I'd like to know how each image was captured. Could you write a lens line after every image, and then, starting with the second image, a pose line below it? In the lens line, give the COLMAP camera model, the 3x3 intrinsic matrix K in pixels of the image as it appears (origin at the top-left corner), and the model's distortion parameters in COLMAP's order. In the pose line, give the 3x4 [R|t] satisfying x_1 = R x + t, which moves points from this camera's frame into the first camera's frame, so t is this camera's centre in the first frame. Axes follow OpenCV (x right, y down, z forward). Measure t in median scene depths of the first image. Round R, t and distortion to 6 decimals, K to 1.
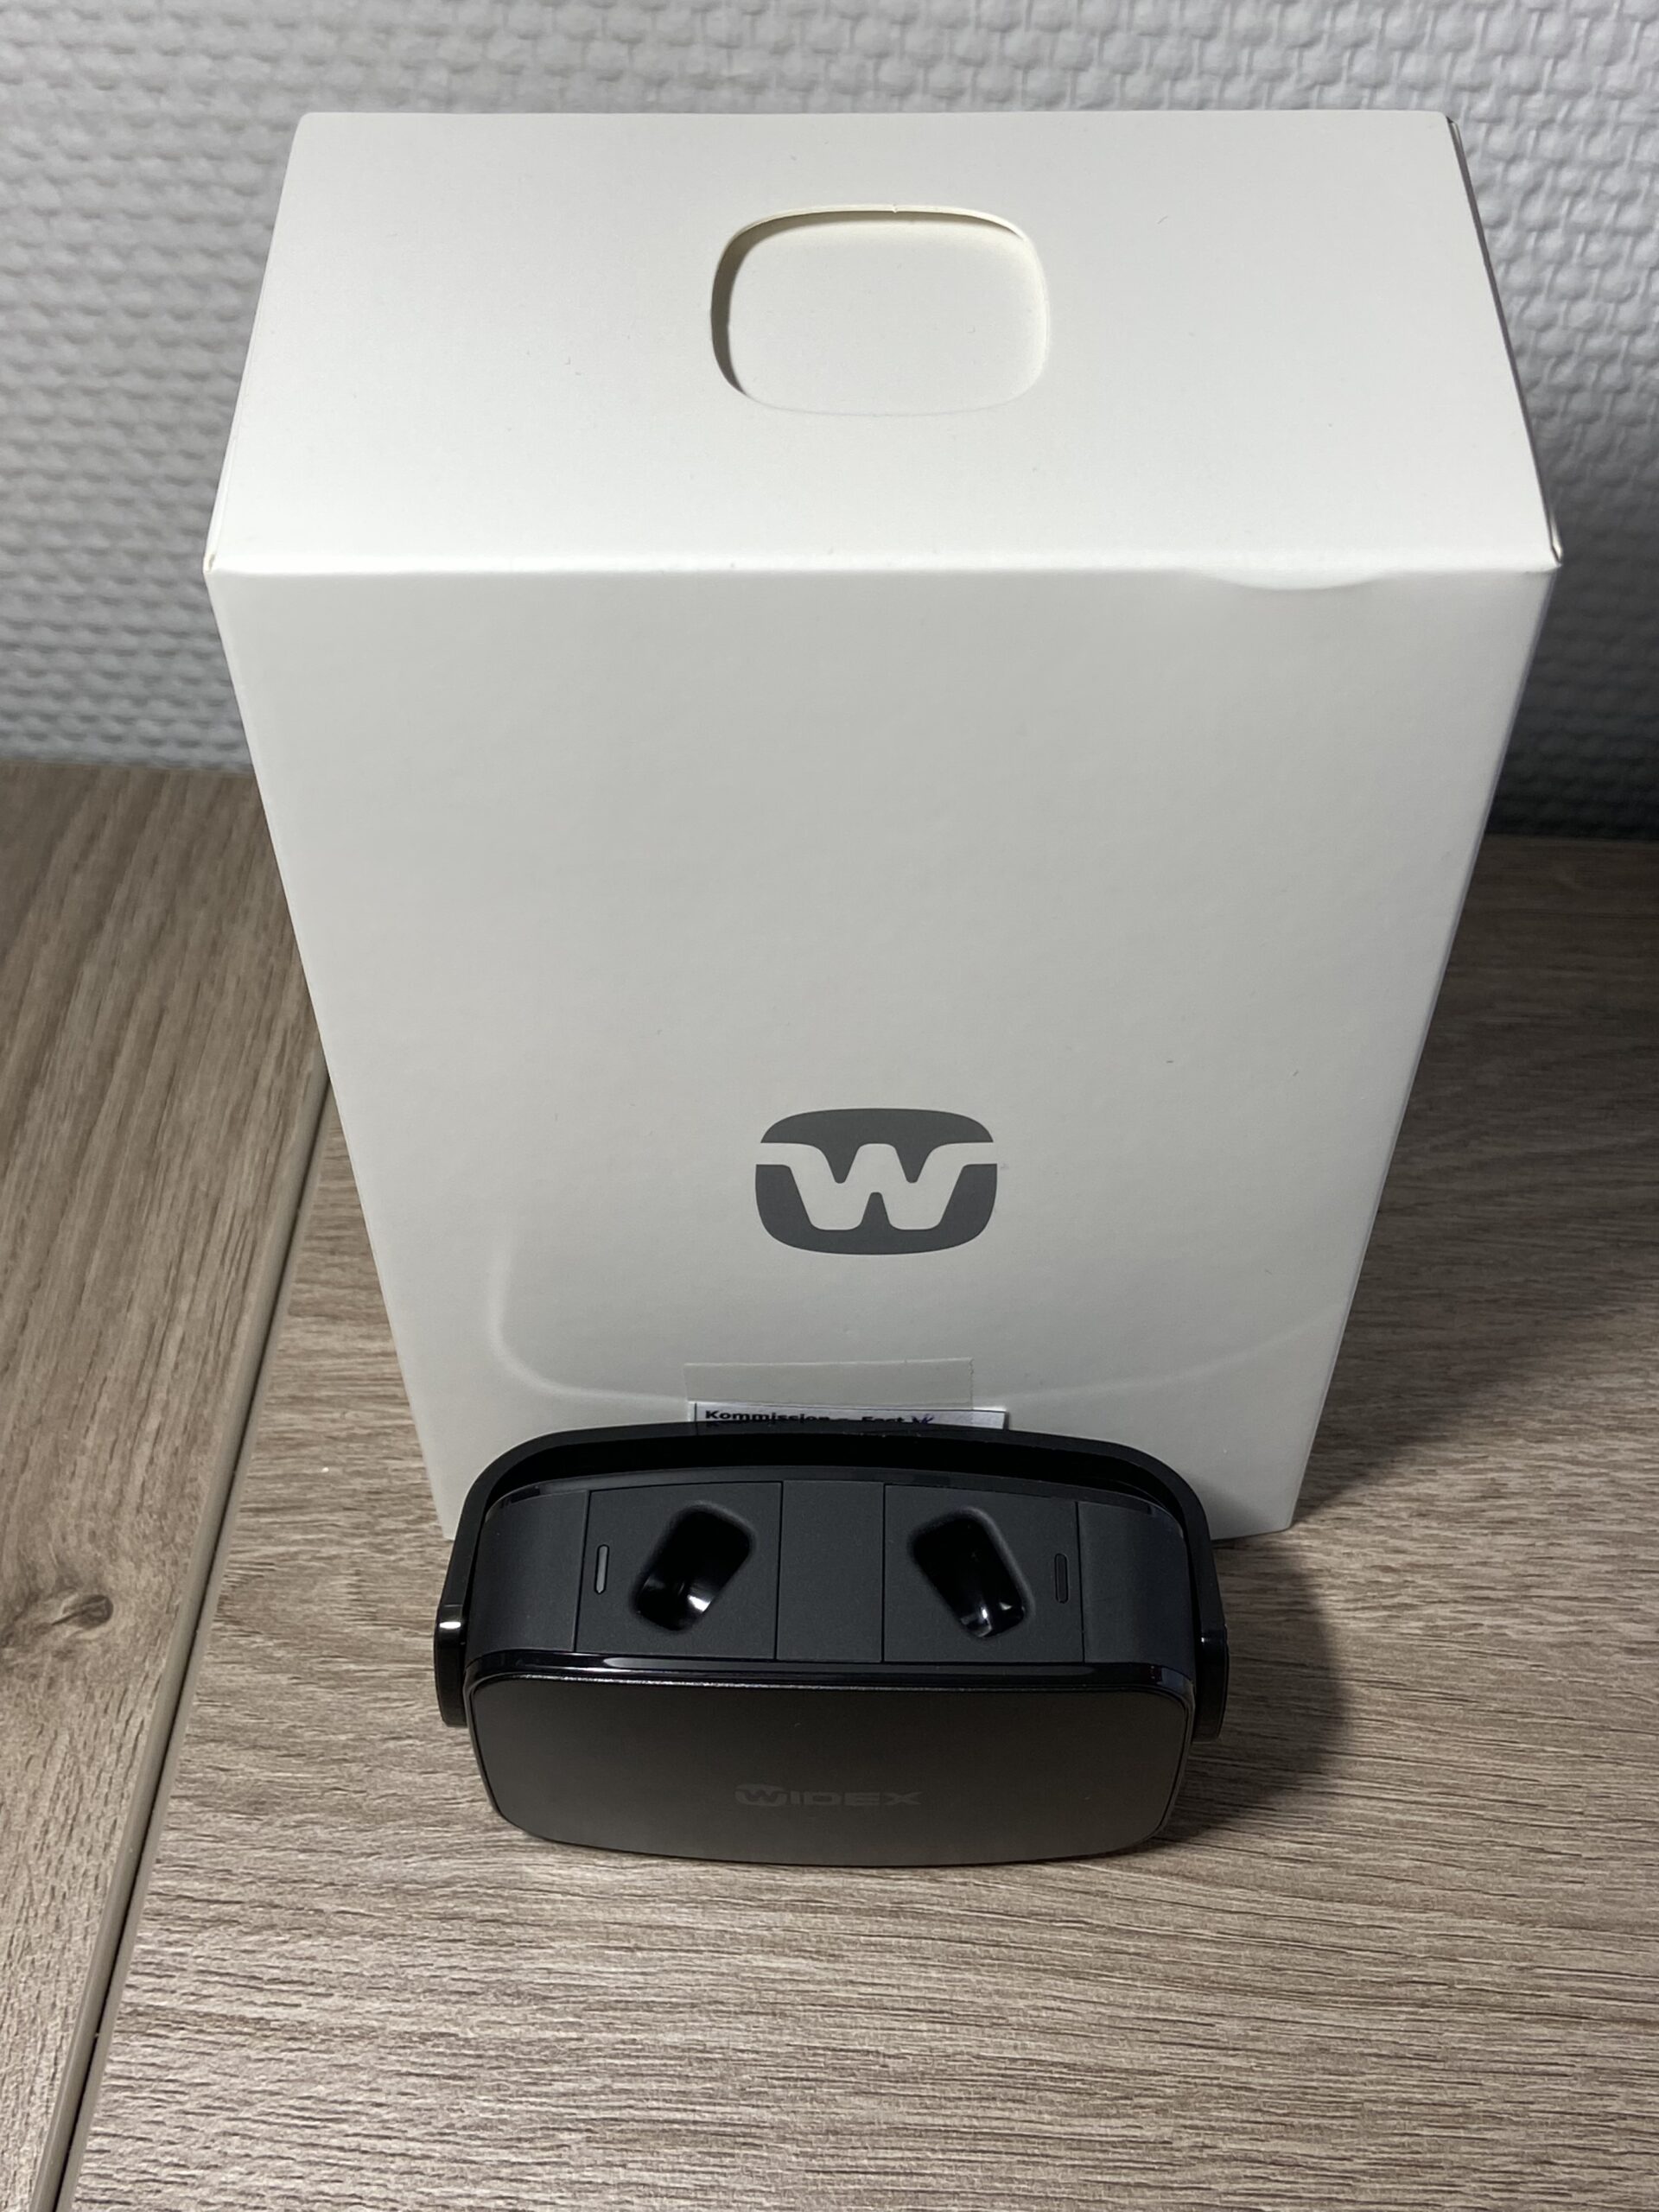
lens RADIAL K [[2673.3, 0, 842.1], [0, 2673.3, 1048.9], [0, 0, 1]] dist [0.116517, -0.136345]
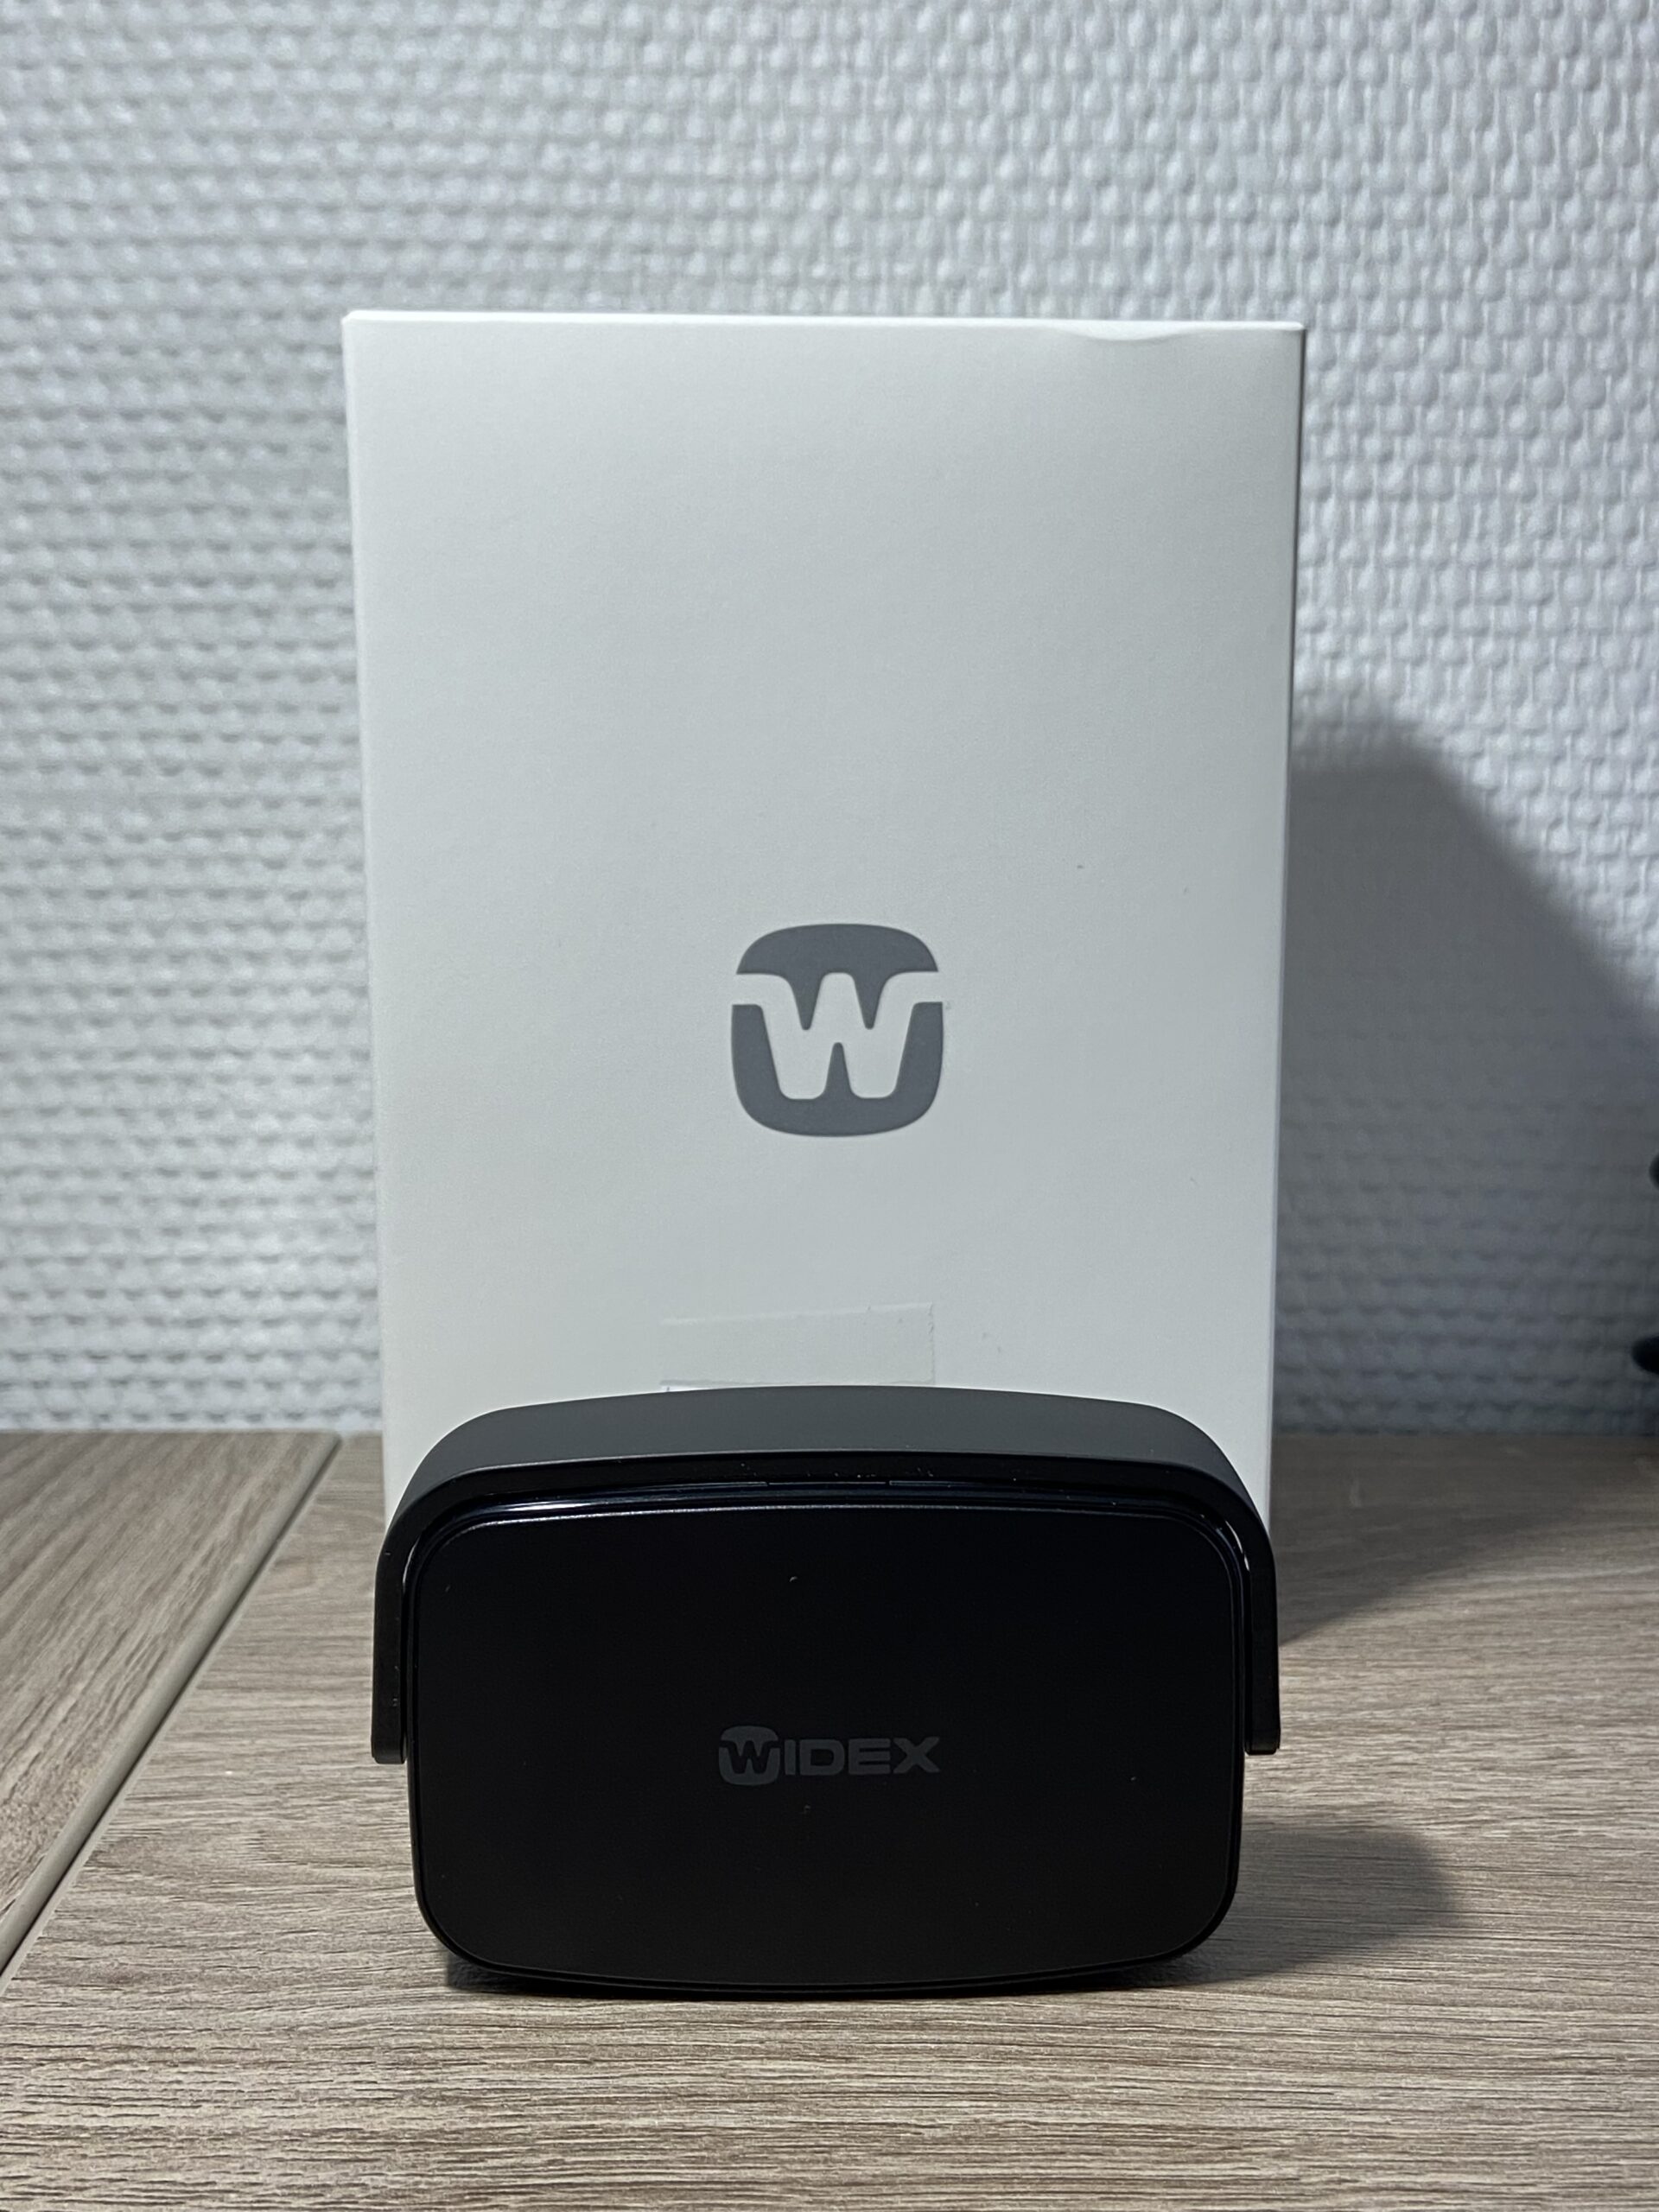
lens RADIAL K [[2673.3, 0, 842.1], [0, 2673.3, 1048.9], [0, 0, 1]] dist [0.116517, -0.136345]
pose [[0.998694, -0.010560, 0.049991, -0.039066], [0.041094, 0.747416, -0.663085, 0.620047], [-0.030362, 0.664273, 0.746873, 0.205261]]
